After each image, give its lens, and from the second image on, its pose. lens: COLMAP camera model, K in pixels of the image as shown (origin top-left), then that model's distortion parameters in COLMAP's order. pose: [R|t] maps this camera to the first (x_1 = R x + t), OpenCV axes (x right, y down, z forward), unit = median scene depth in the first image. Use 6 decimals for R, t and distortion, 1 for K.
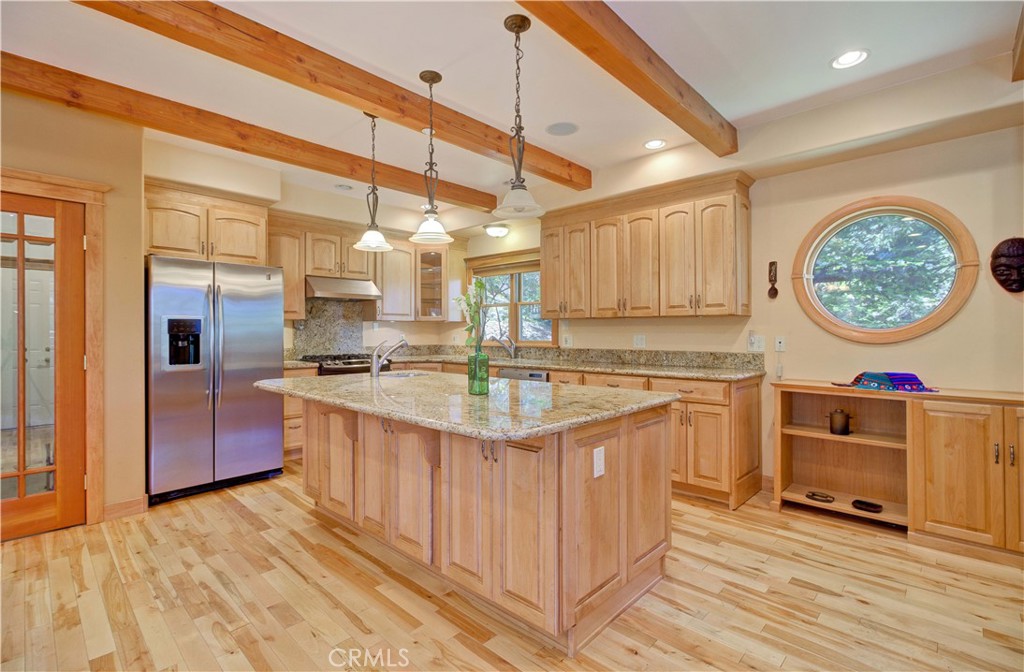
lens RADIAL K [[471.7, 0, 522.9], [0, 471.7, 325.8], [0, 0, 1]] dist [-0.008198, 0.010847]
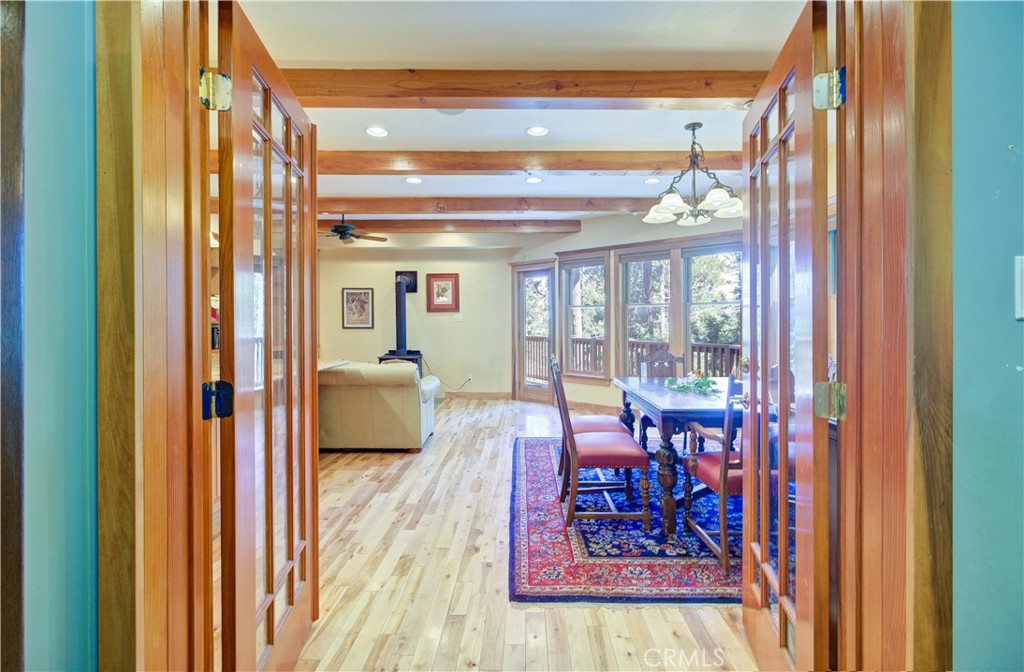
lens RADIAL K [[475.7, 0, 510.4], [0, 475.7, 324.7], [0, 0, 1]] dist [-0.054830, 0.054720]
pose [[-0.666206, 0.000148, 0.745767, -1.033064], [-0.007101, 0.999953, -0.006542, 0.018693], [-0.745734, -0.009654, -0.666174, 0.819343]]
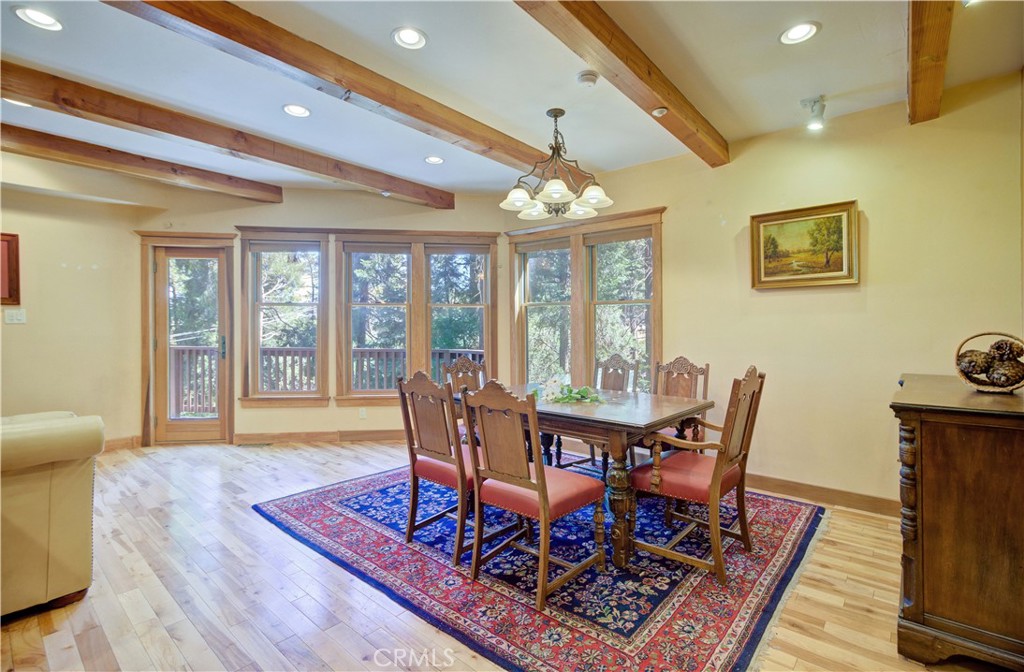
lens RADIAL K [[471.7, 0, 522.9], [0, 471.7, 325.8], [0, 0, 1]] dist [-0.008198, 0.010847]
pose [[-0.998648, 0.001408, -0.051969, -0.507654], [0.002188, 0.999886, -0.014964, 0.019289], [0.051942, -0.015057, -0.998537, 0.786702]]
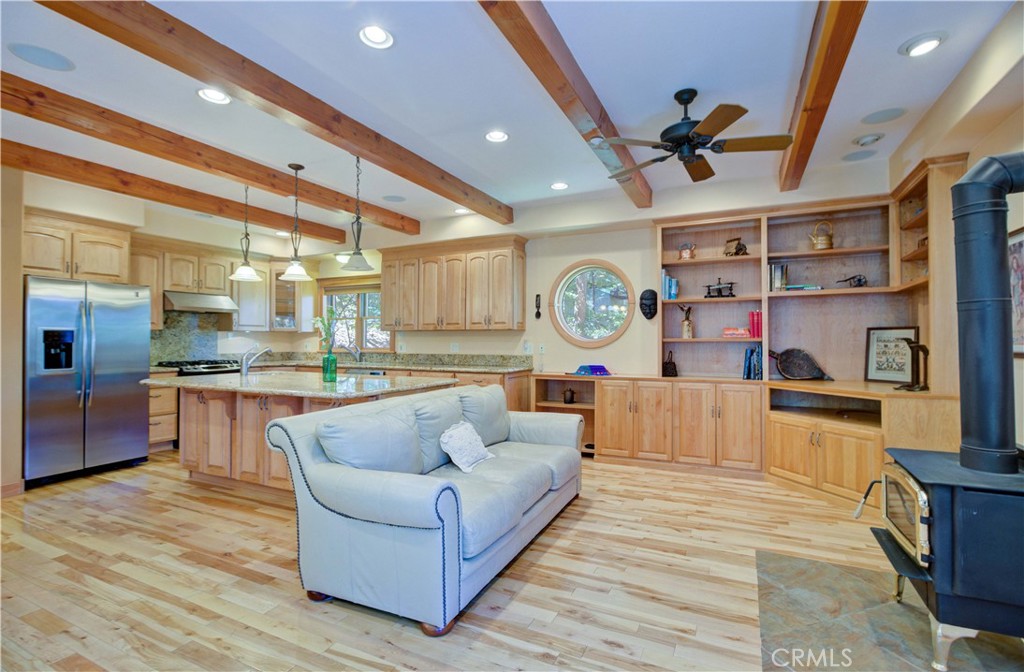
lens RADIAL K [[471.7, 0, 522.9], [0, 471.7, 325.8], [0, 0, 1]] dist [-0.008198, 0.010847]
pose [[0.955000, 0.008647, 0.296479, 0.032436], [-0.003849, 0.999852, -0.016762, -0.009212], [-0.296580, 0.014866, 0.954892, -0.412722]]
